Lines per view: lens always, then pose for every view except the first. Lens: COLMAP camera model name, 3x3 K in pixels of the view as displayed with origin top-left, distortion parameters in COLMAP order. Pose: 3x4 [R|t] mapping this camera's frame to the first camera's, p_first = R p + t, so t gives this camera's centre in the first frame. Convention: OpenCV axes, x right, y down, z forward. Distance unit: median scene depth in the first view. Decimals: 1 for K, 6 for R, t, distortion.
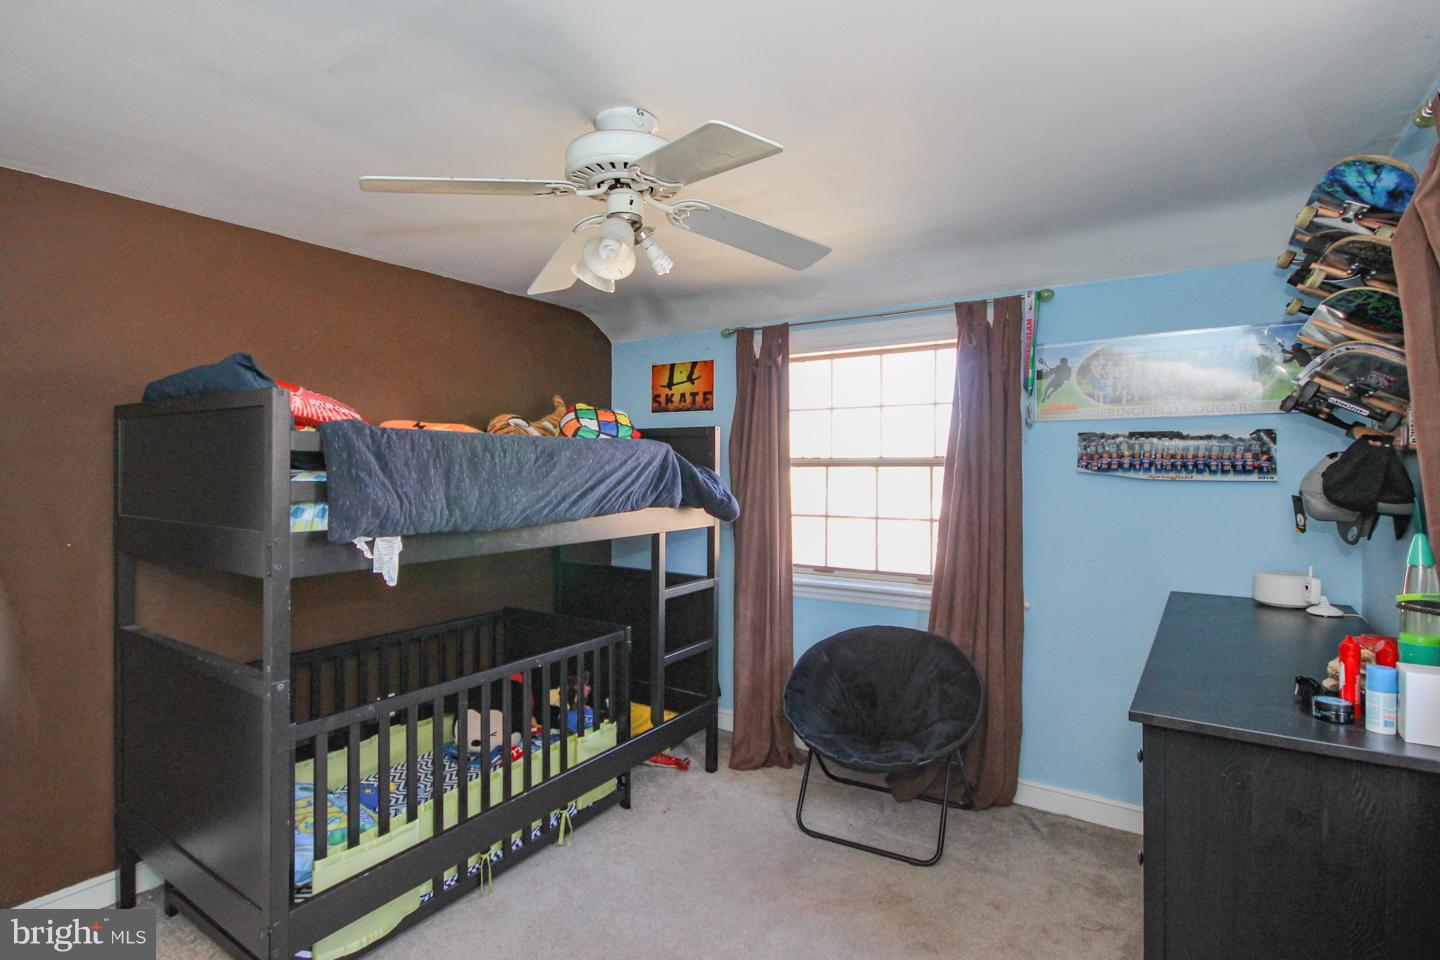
lens RADIAL K [[691.2, 0, 714.9], [0, 691.2, 472.1], [0, 0, 1]] dist [0.000279, -0.002192]
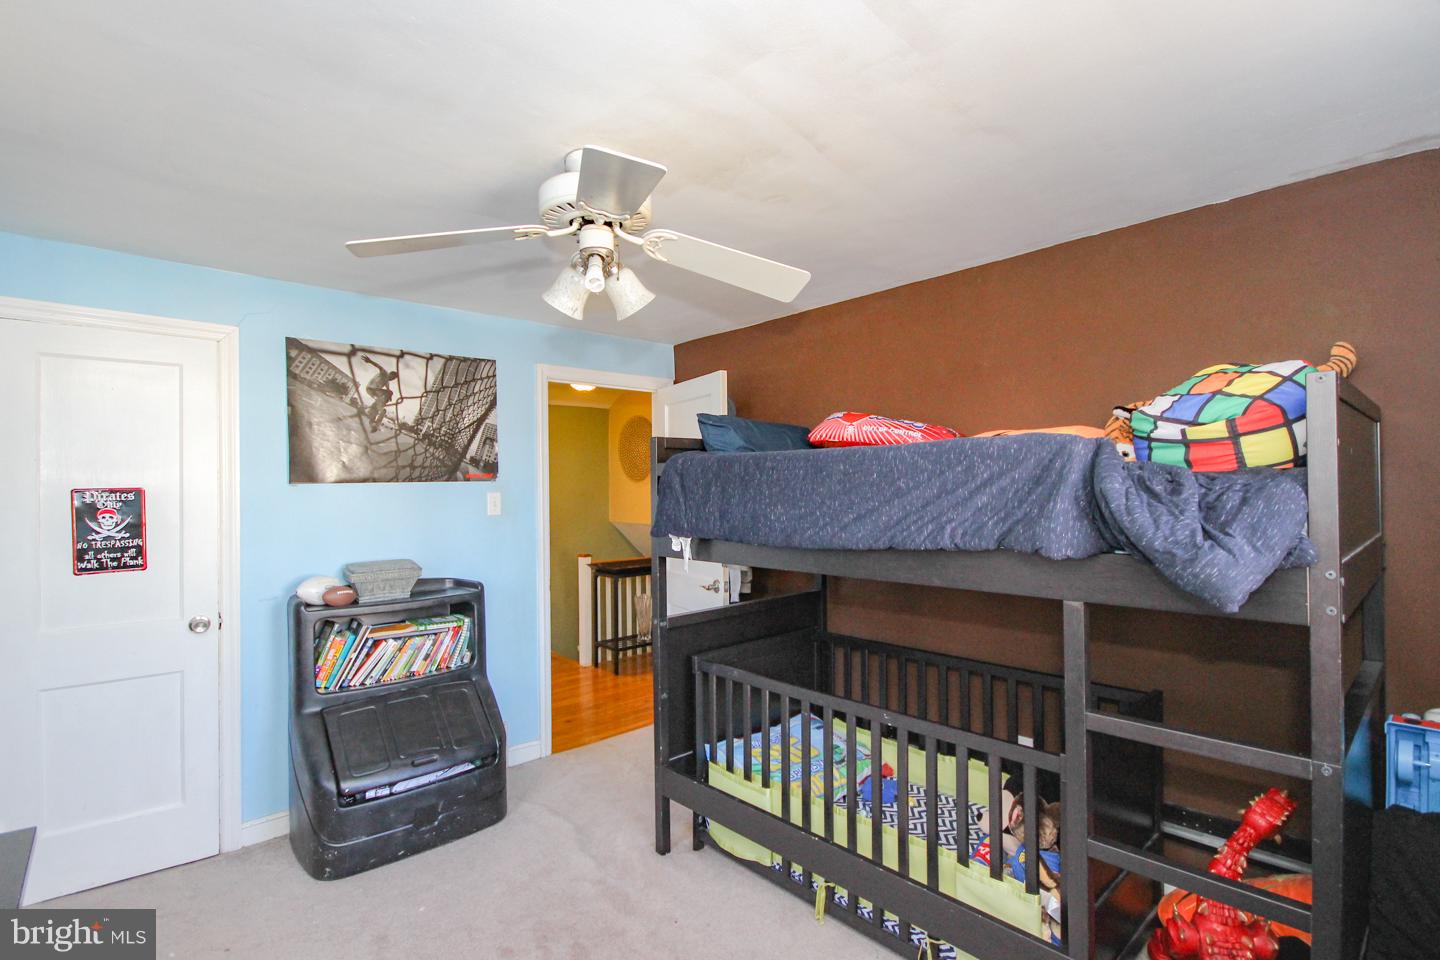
lens RADIAL K [[691.2, 0, 719.0], [0, 691.2, 485.4], [0, 0, 1]] dist [0.000279, -0.002192]
pose [[-0.226118, 0.000575, -0.974100, 0.694635], [0.004265, 0.999991, -0.000400, -0.005741], [0.974090, -0.004245, -0.226119, 1.156047]]
